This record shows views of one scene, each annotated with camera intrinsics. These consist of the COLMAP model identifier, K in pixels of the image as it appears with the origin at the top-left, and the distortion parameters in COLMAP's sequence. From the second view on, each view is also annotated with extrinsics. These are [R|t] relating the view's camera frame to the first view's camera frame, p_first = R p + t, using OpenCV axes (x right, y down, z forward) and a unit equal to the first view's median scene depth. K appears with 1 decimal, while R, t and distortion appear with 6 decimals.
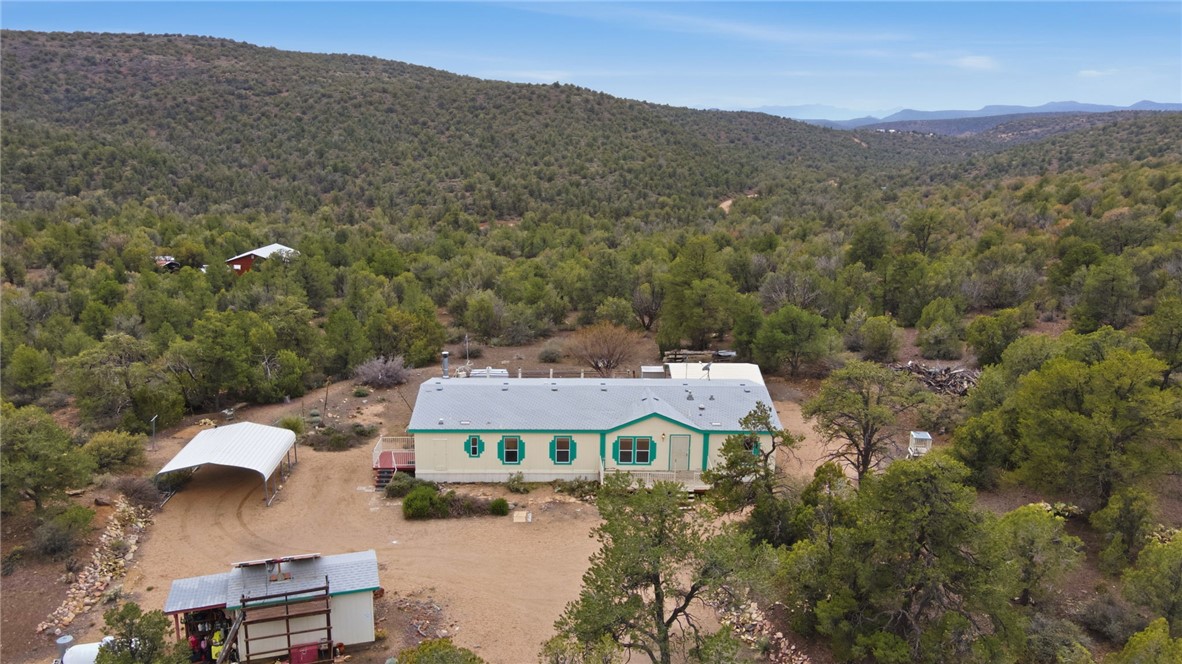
lens RADIAL K [[904.7, 0, 591.0], [0, 904.7, 332.0], [0, 0, 1]] dist [0.026180, 0.042127]
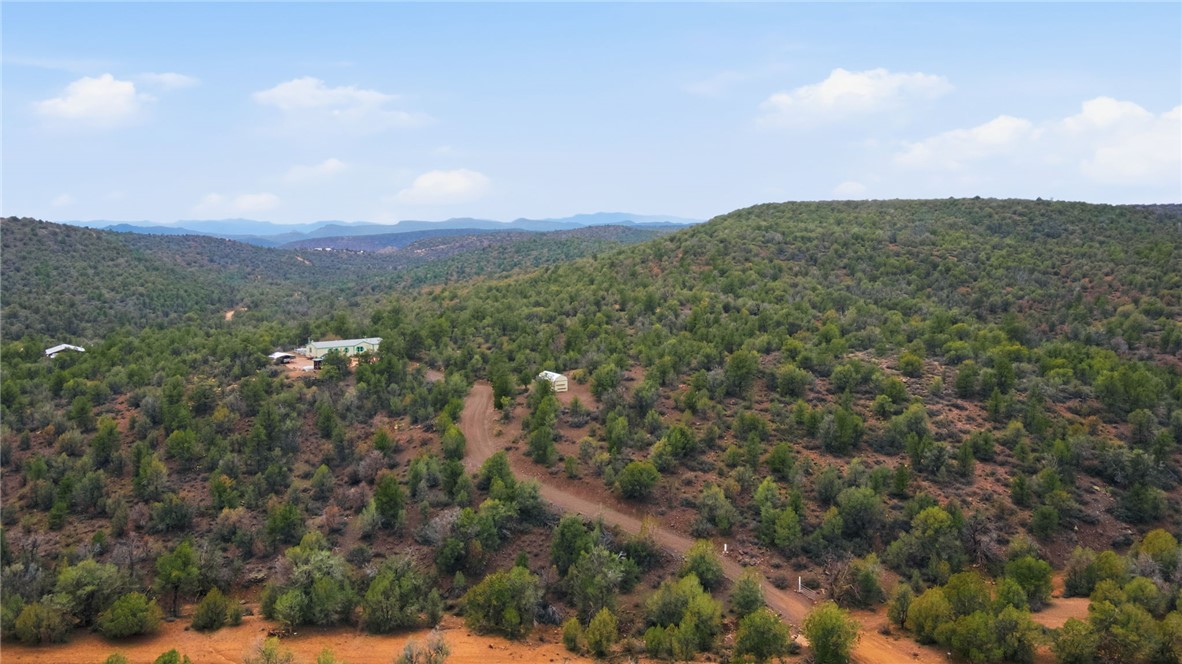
lens RADIAL K [[904.7, 0, 591.0], [0, 904.7, 332.0], [0, 0, 1]] dist [0.026180, 0.042127]
pose [[0.823429, -0.076930, 0.562180, -0.112614], [0.144520, 0.986526, -0.076681, 0.039809], [-0.548706, 0.144388, 0.823452, -0.254511]]
